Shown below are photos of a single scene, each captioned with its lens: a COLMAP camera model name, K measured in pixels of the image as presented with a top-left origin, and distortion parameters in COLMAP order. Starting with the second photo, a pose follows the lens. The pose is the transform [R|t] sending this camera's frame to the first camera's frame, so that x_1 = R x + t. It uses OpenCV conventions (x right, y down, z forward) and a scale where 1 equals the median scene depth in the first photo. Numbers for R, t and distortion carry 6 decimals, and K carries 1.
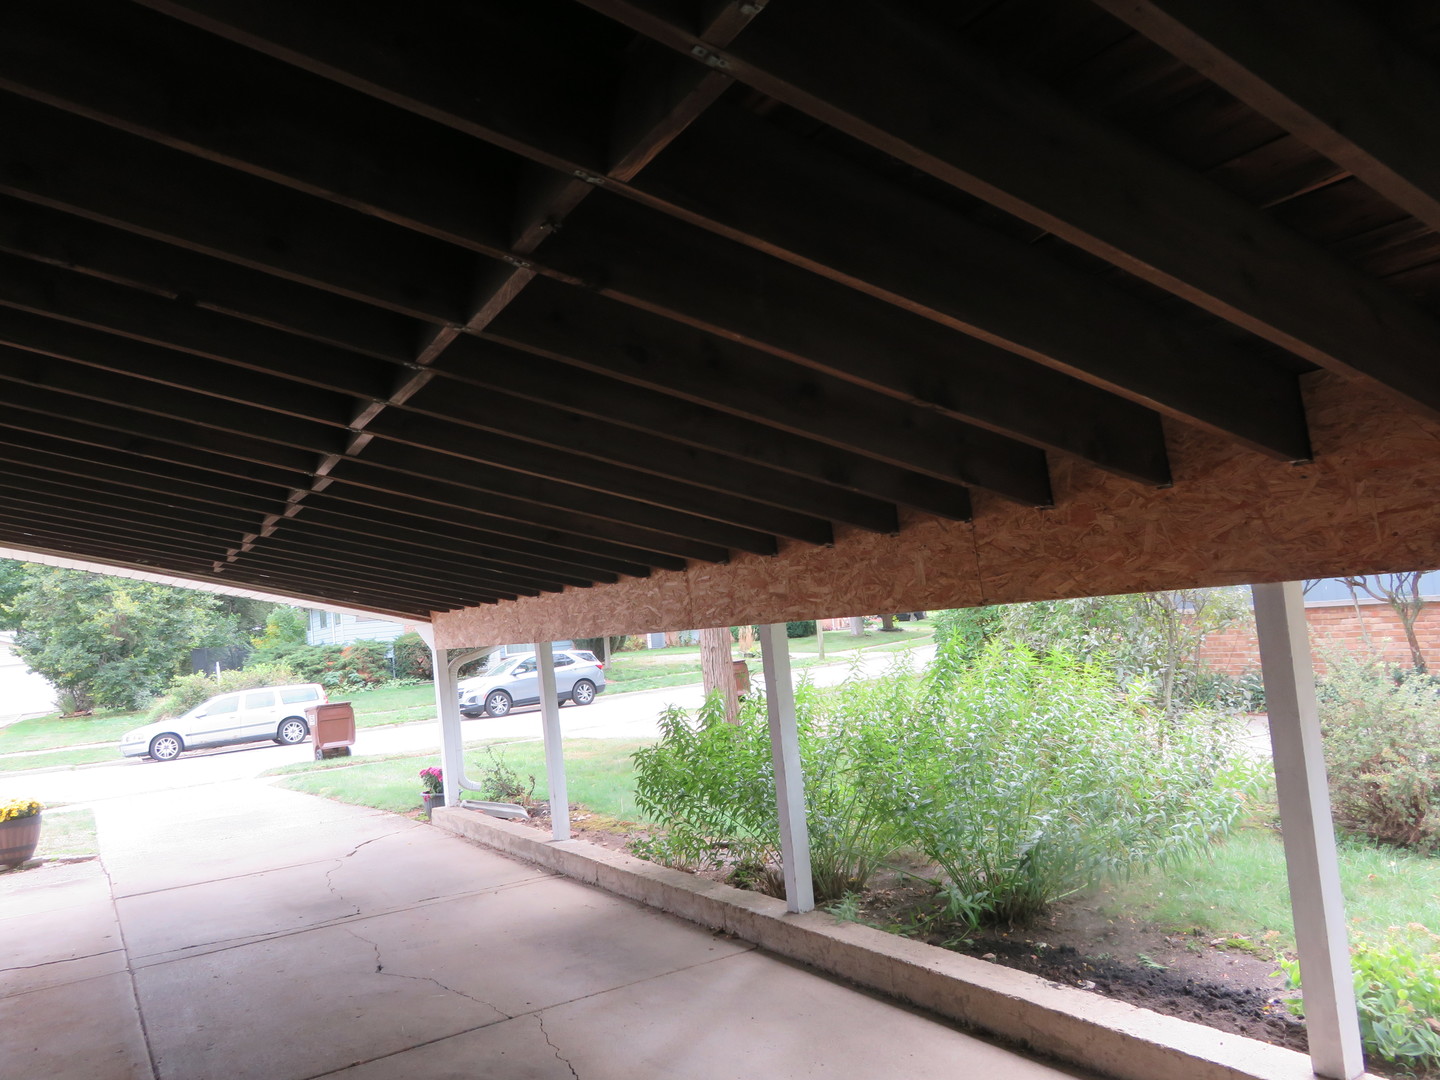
lens RADIAL K [[1078.7, 0, 713.8], [0, 1078.7, 543.7], [0, 0, 1]] dist [-0.007838, -0.003607]
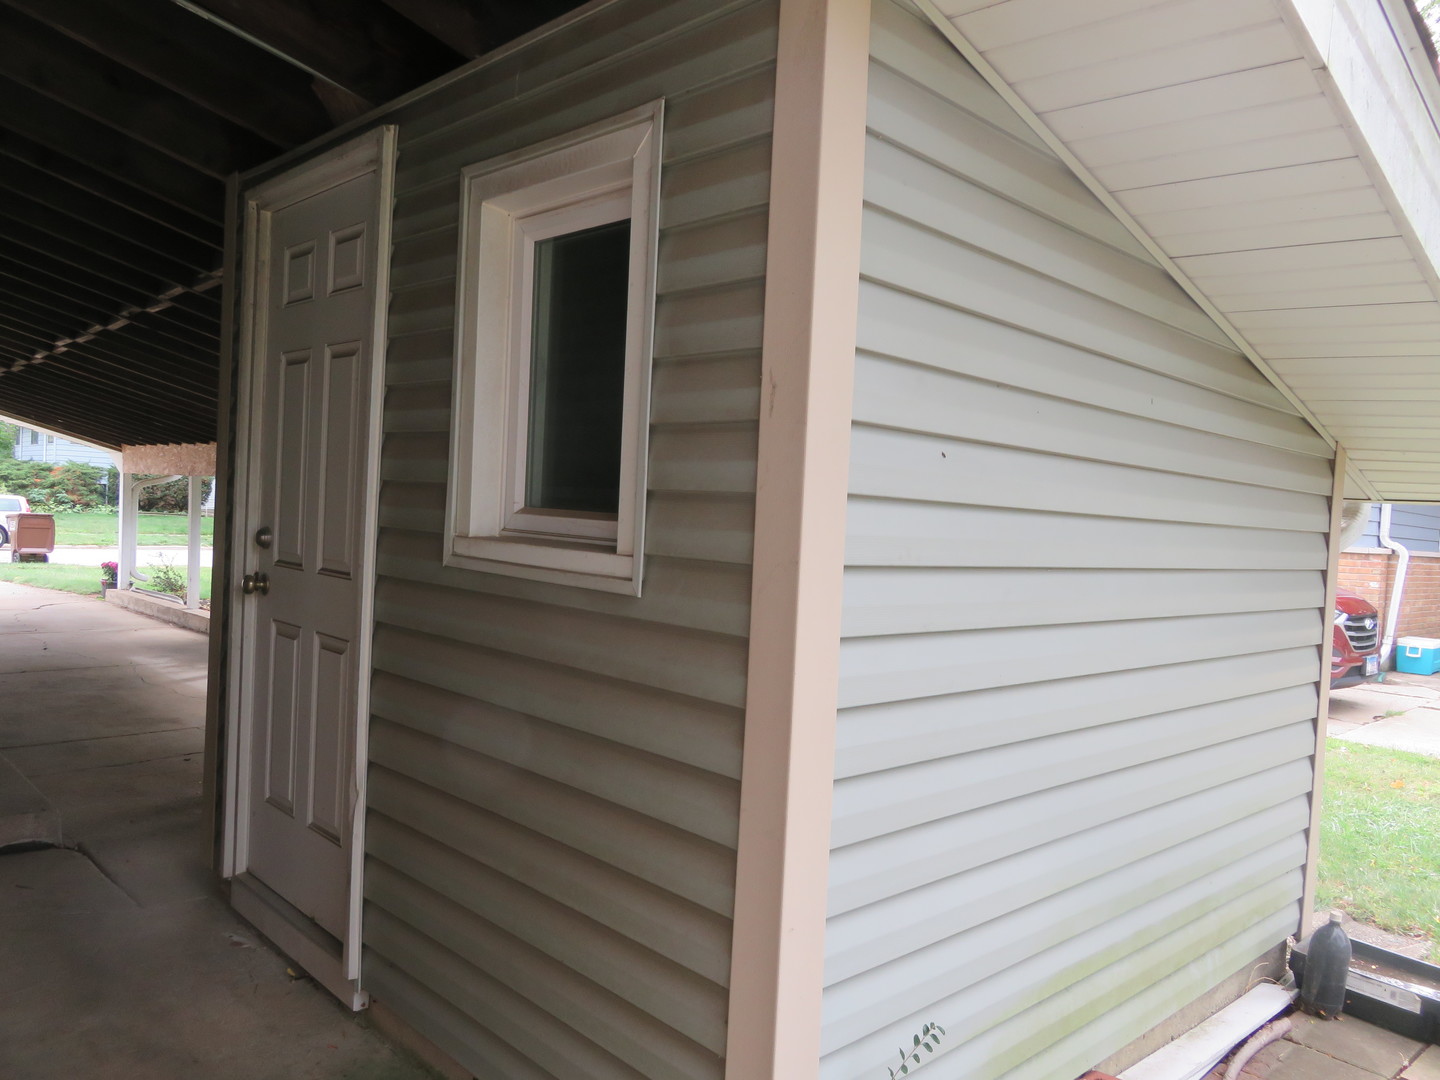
lens RADIAL K [[1078.7, 0, 728.1], [0, 1078.7, 534.1], [0, 0, 1]] dist [-0.007838, -0.003607]
pose [[0.964391, 0.134353, 0.227816, 0.083790], [-0.153848, 0.985611, 0.070011, -0.017217], [-0.215132, -0.102567, 0.971184, -0.225363]]
